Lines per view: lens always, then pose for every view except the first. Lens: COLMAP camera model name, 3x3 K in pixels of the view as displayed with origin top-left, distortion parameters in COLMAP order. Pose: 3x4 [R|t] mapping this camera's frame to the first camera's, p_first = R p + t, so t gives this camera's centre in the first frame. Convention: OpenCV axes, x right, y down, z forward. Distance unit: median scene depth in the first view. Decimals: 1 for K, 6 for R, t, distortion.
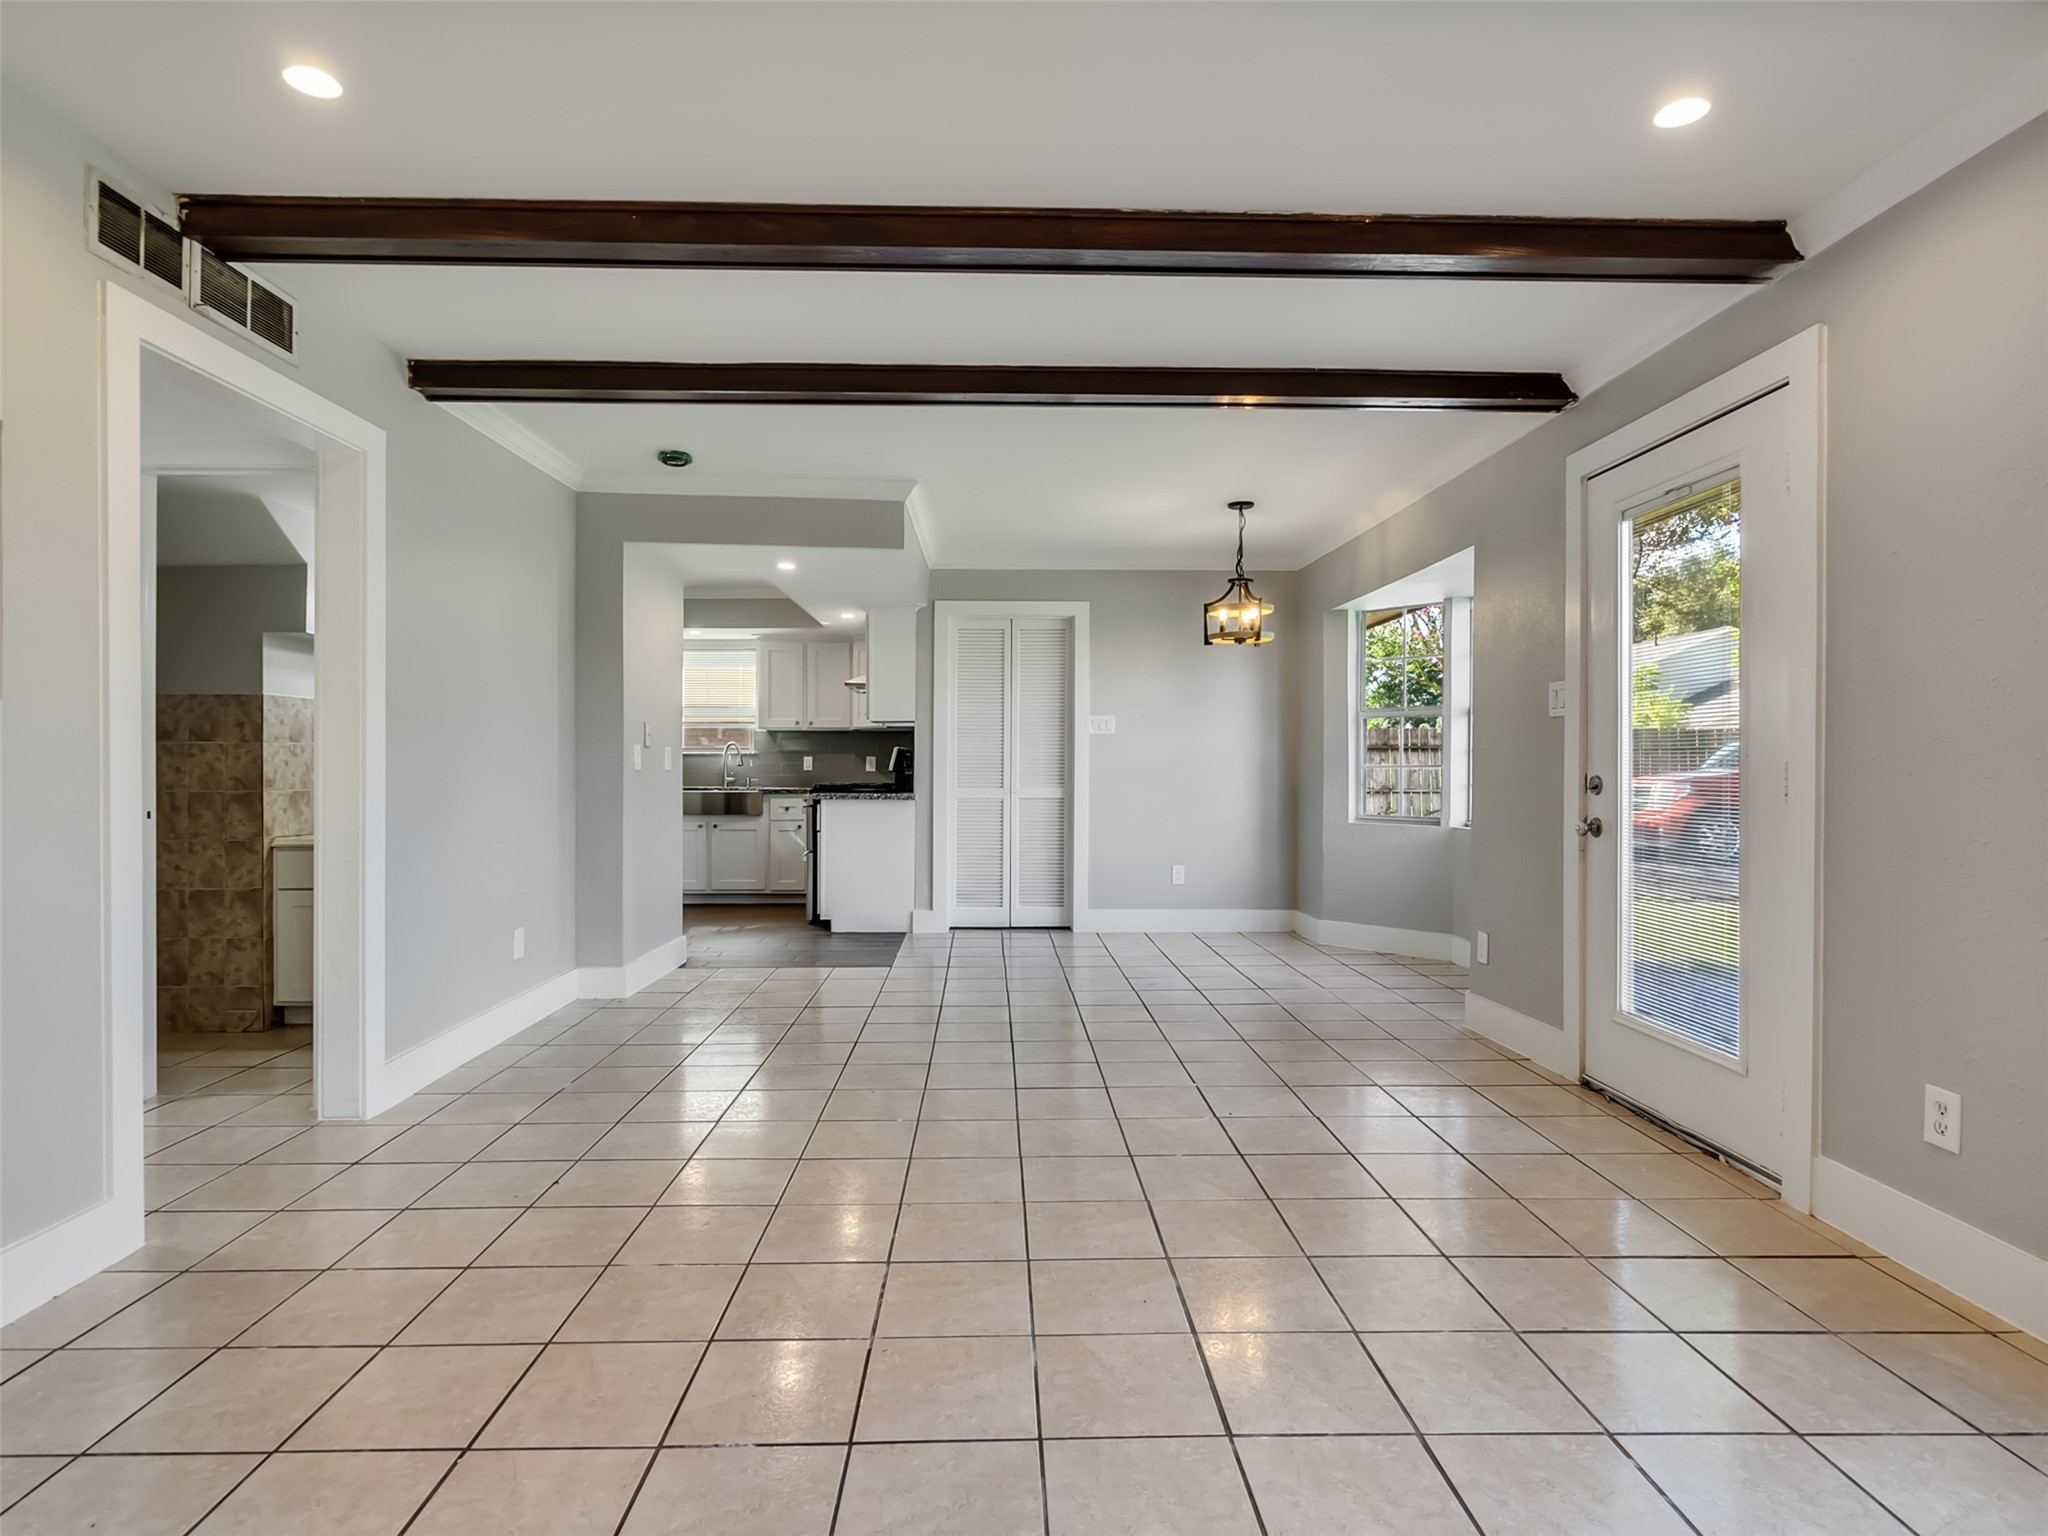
lens RADIAL K [[1048.1, 0, 1012.2], [0, 1048.1, 766.3], [0, 0, 1]] dist [-0.007237, 0.002866]
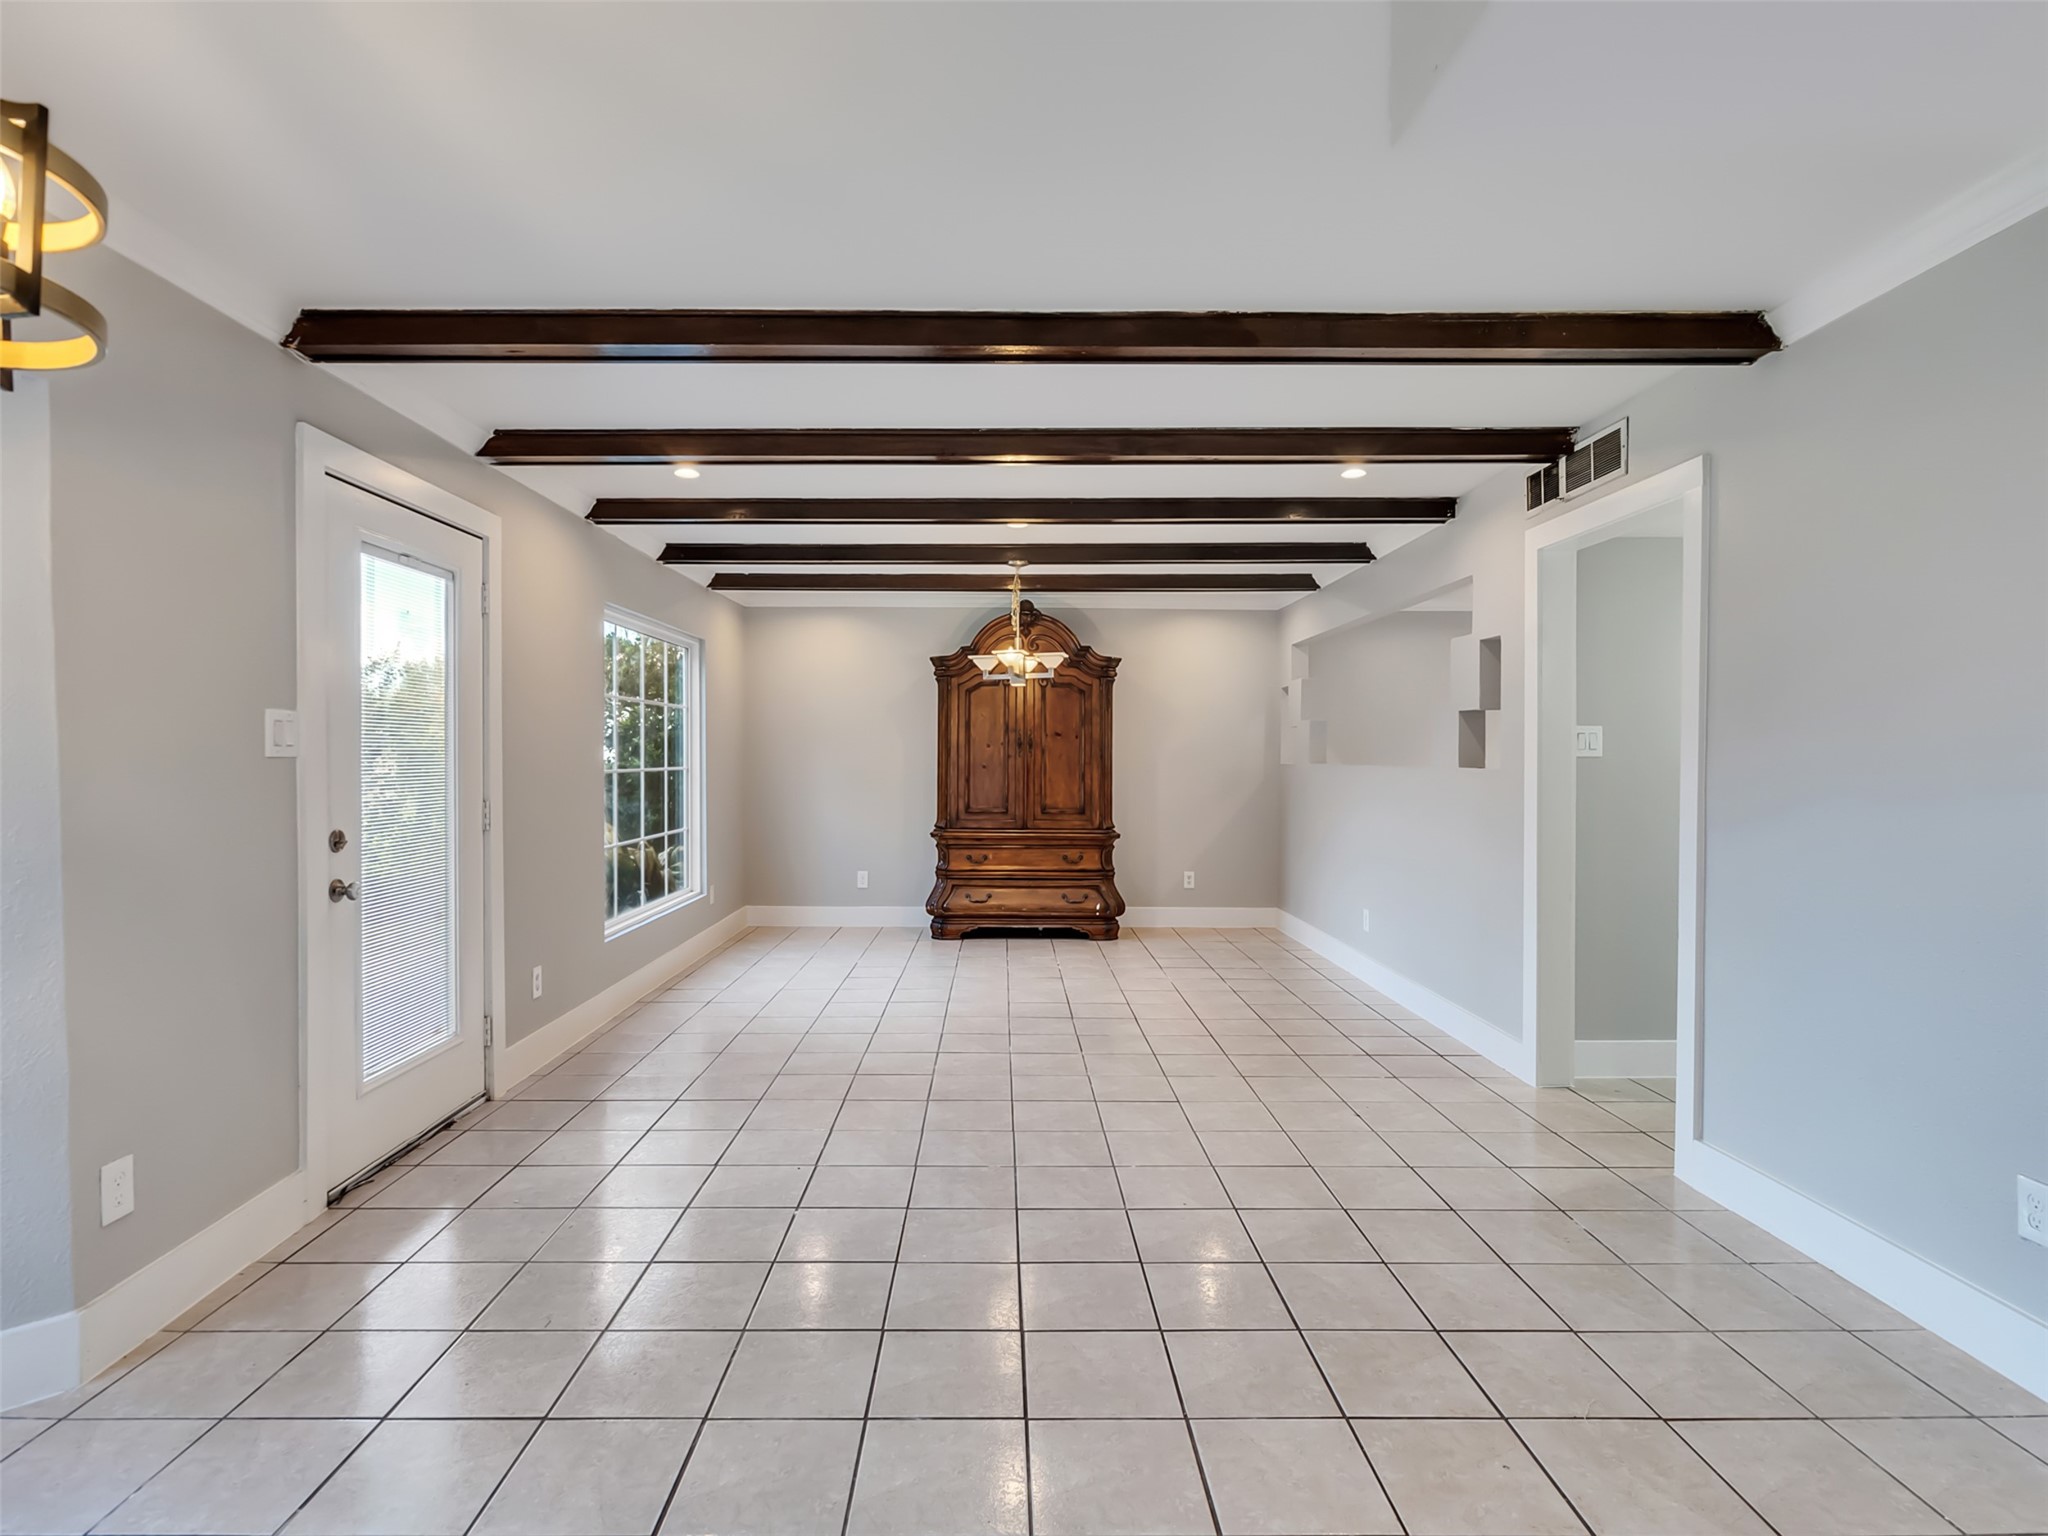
lens RADIAL K [[1048.1, 0, 1012.2], [0, 1048.1, 766.3], [0, 0, 1]] dist [-0.007237, 0.002866]
pose [[-0.999989, -0.002171, 0.004189, 0.002565], [-0.002128, 0.999947, 0.010105, -0.037666], [-0.004210, 0.010096, -0.999940, 1.315004]]
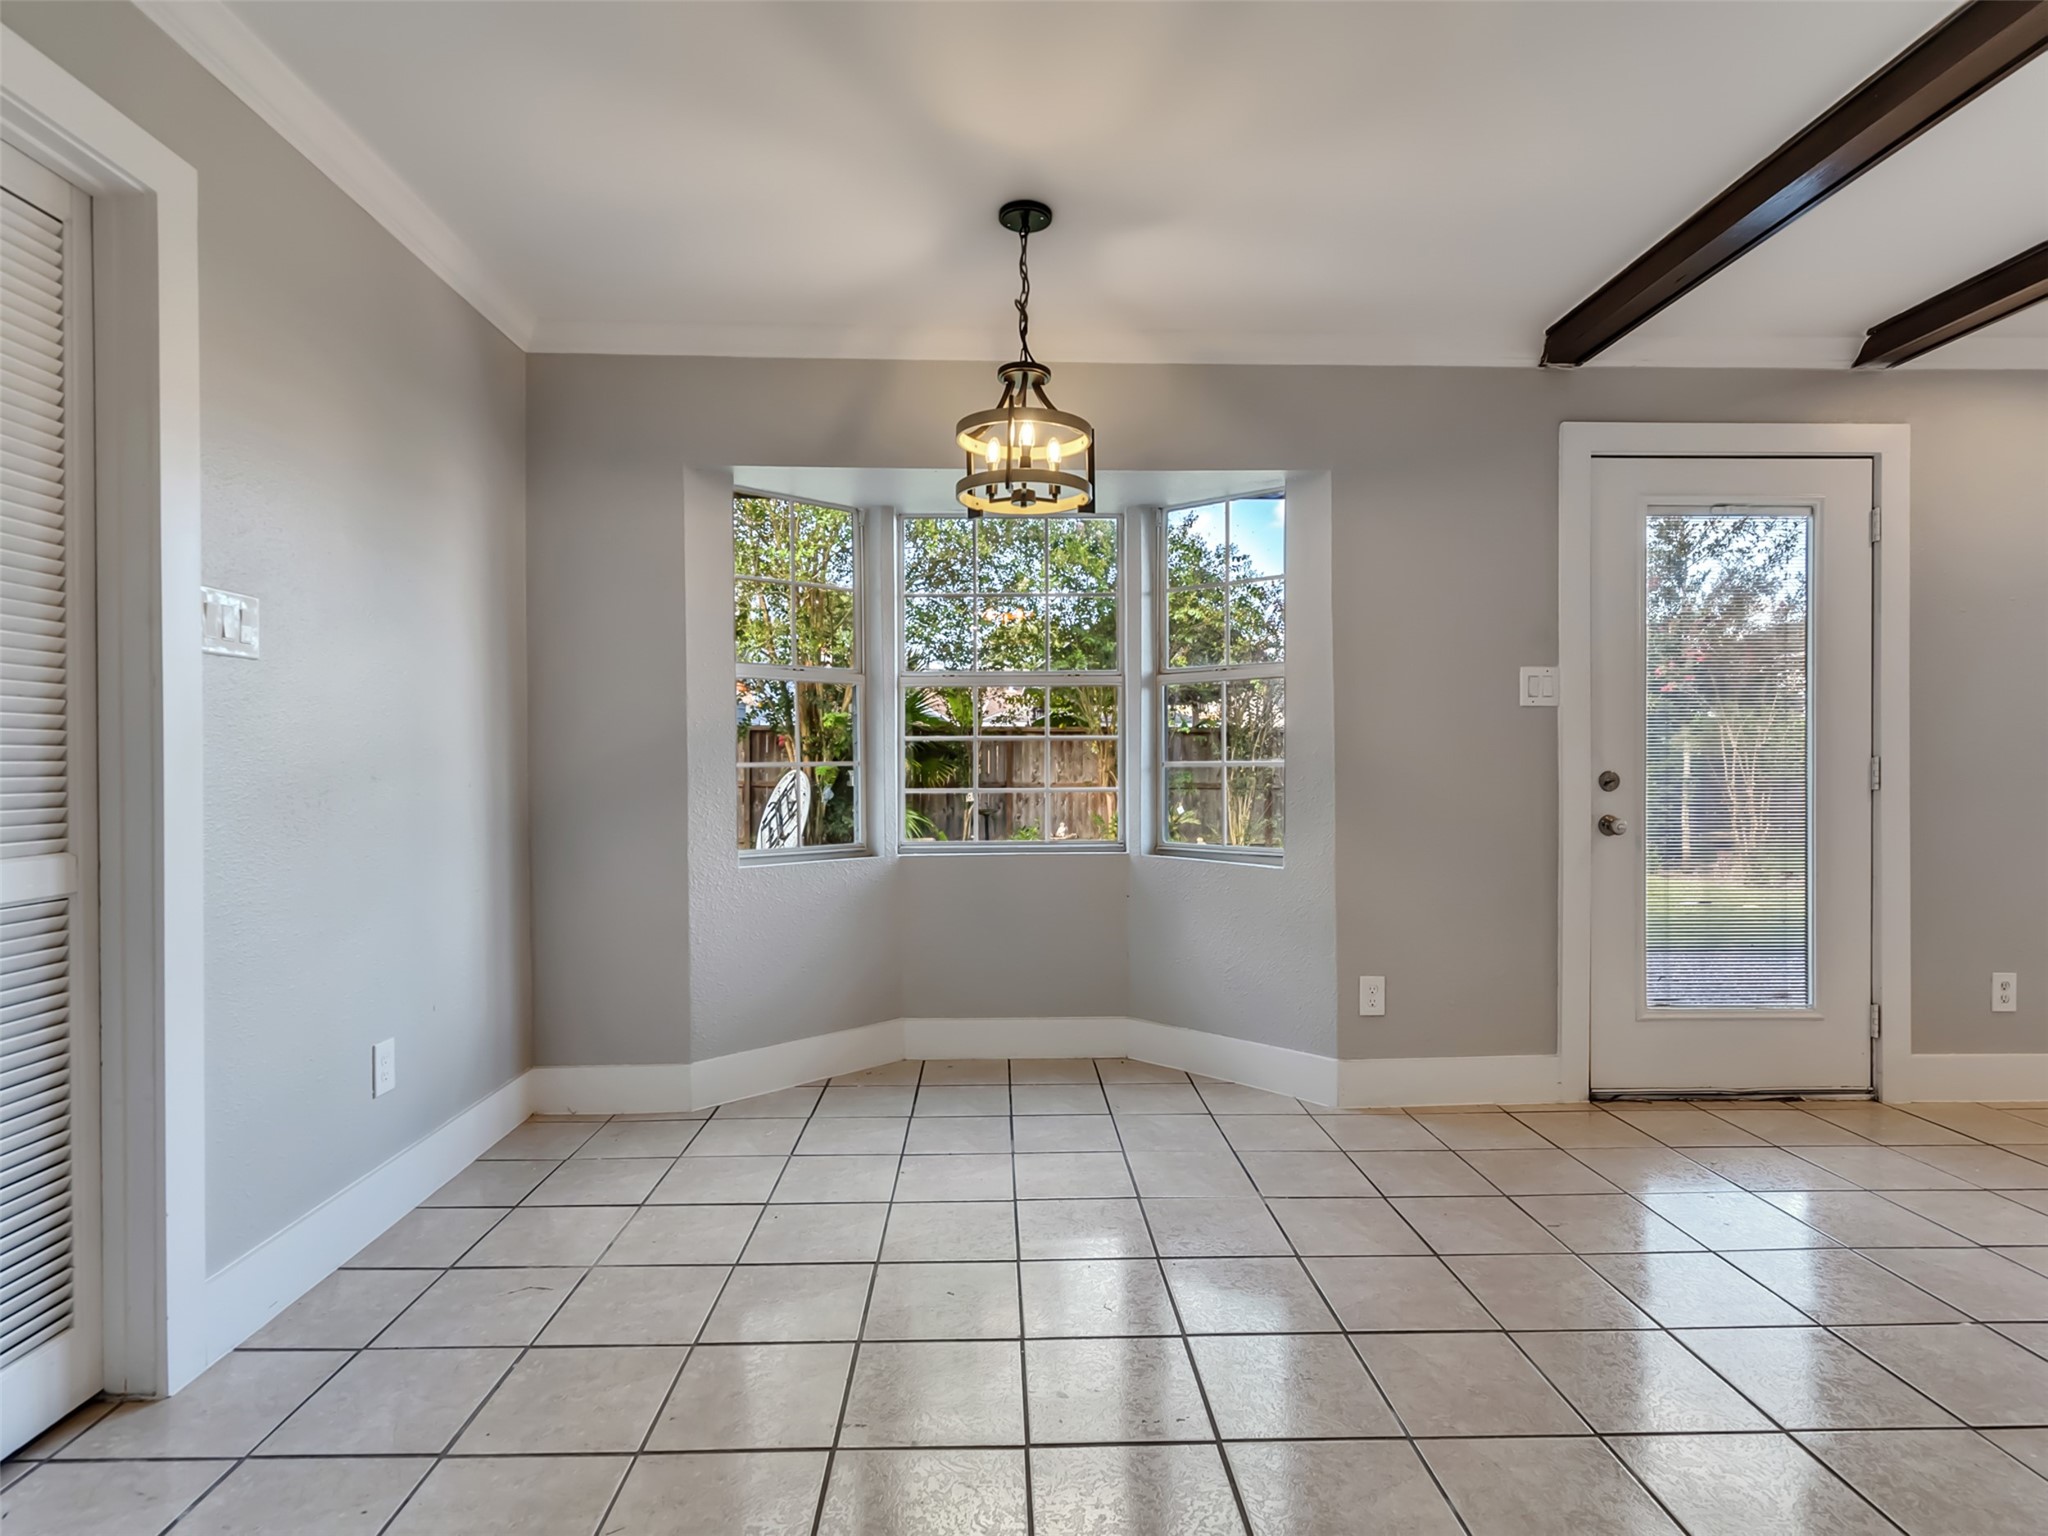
lens RADIAL K [[1053.0, 0, 1013.6], [0, 1053.0, 768.6], [0, 0, 1]] dist [-0.003108, 0.001064]
pose [[0.002316, -0.007521, 0.999969, -0.288168], [0.002377, 0.999969, 0.007515, -0.001628], [-0.999994, 0.002359, 0.002334, 1.096380]]
